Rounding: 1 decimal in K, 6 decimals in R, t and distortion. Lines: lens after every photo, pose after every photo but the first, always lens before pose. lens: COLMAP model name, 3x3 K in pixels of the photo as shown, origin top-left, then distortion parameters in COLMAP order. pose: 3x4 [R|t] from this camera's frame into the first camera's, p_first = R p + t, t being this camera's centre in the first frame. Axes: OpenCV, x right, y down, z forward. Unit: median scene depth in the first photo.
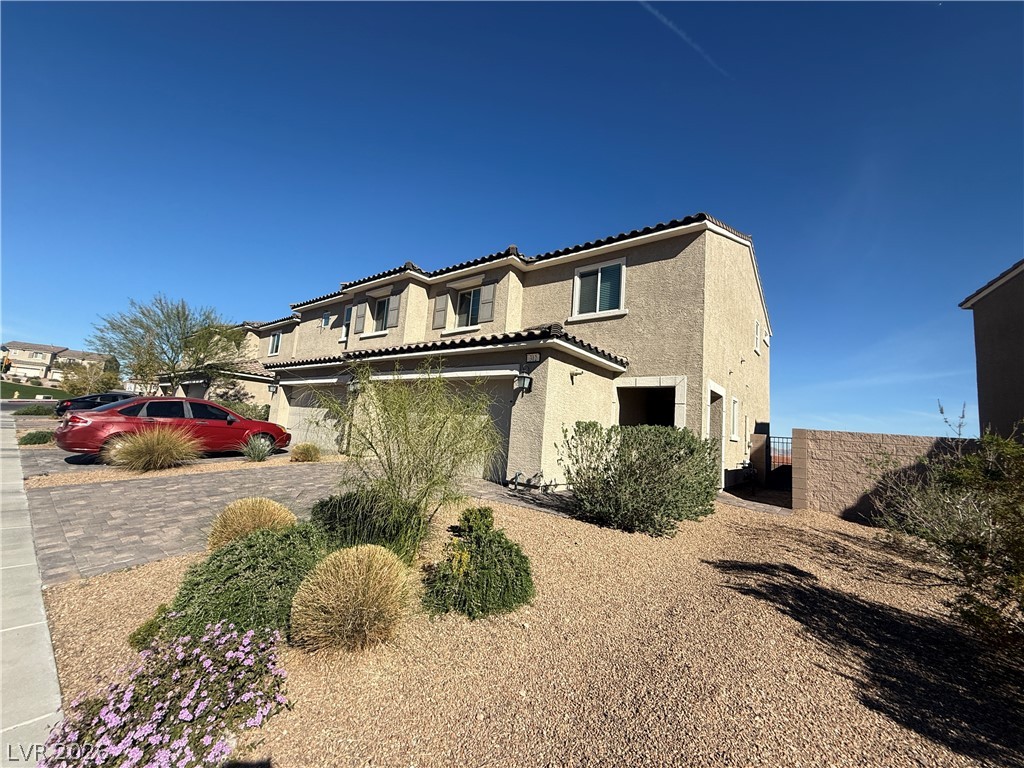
lens RADIAL K [[406.9, 0, 510.6], [0, 406.9, 384.8], [0, 0, 1]] dist [0.000436, 0.000406]
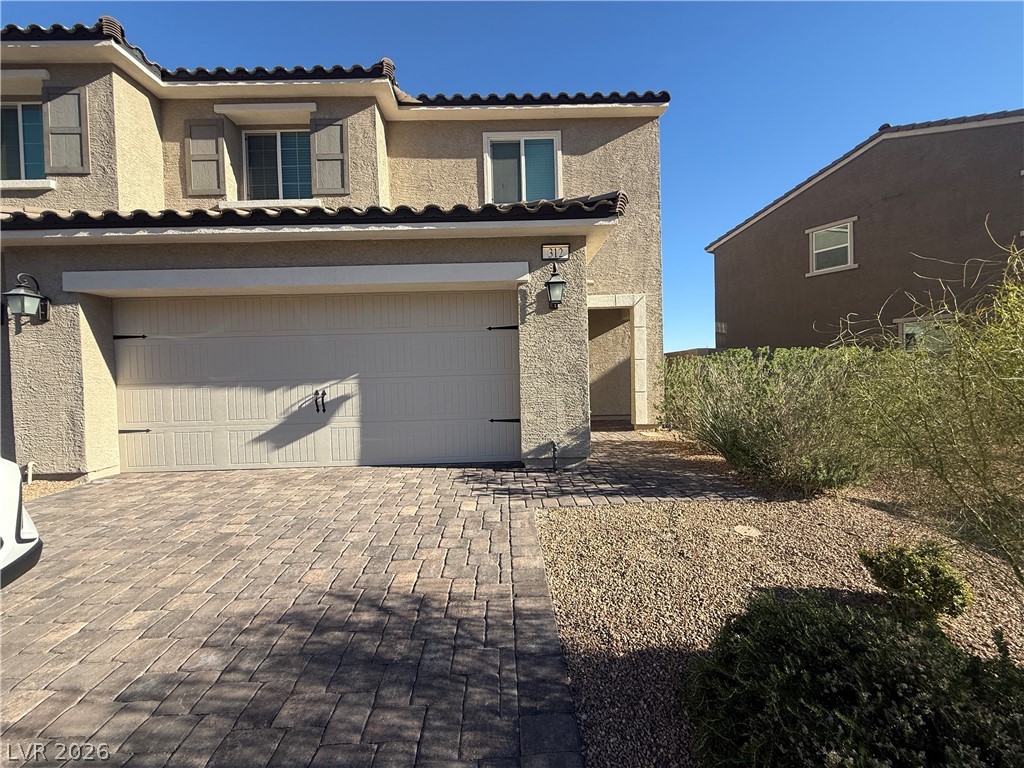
lens RADIAL K [[406.9, 0, 510.6], [0, 406.9, 384.8], [0, 0, 1]] dist [0.000436, 0.000406]
pose [[0.761230, -0.112256, 0.638692, -0.285843], [0.010680, 0.986940, 0.160735, 0.021021], [-0.648394, -0.115536, 0.752487, 0.407289]]
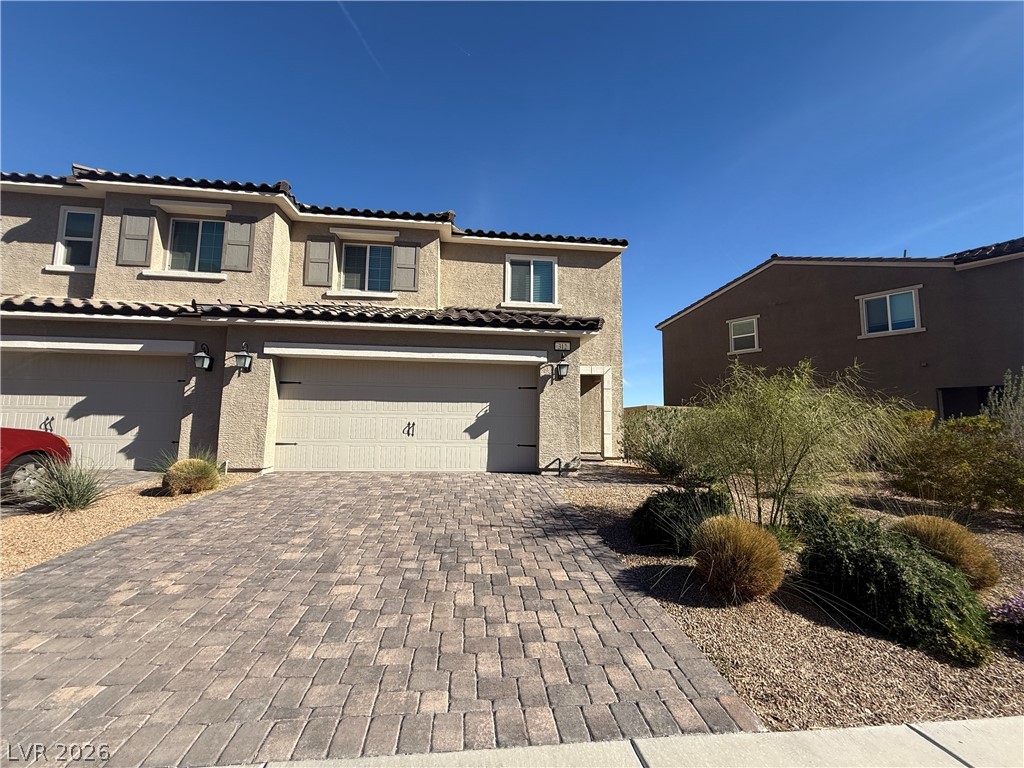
lens RADIAL K [[406.9, 0, 510.6], [0, 406.9, 384.8], [0, 0, 1]] dist [0.000436, 0.000406]
pose [[0.703382, -0.001346, 0.710811, -0.548250], [-0.041579, 0.998208, 0.043034, -0.005937], [-0.709595, -0.059824, 0.702066, 0.261858]]
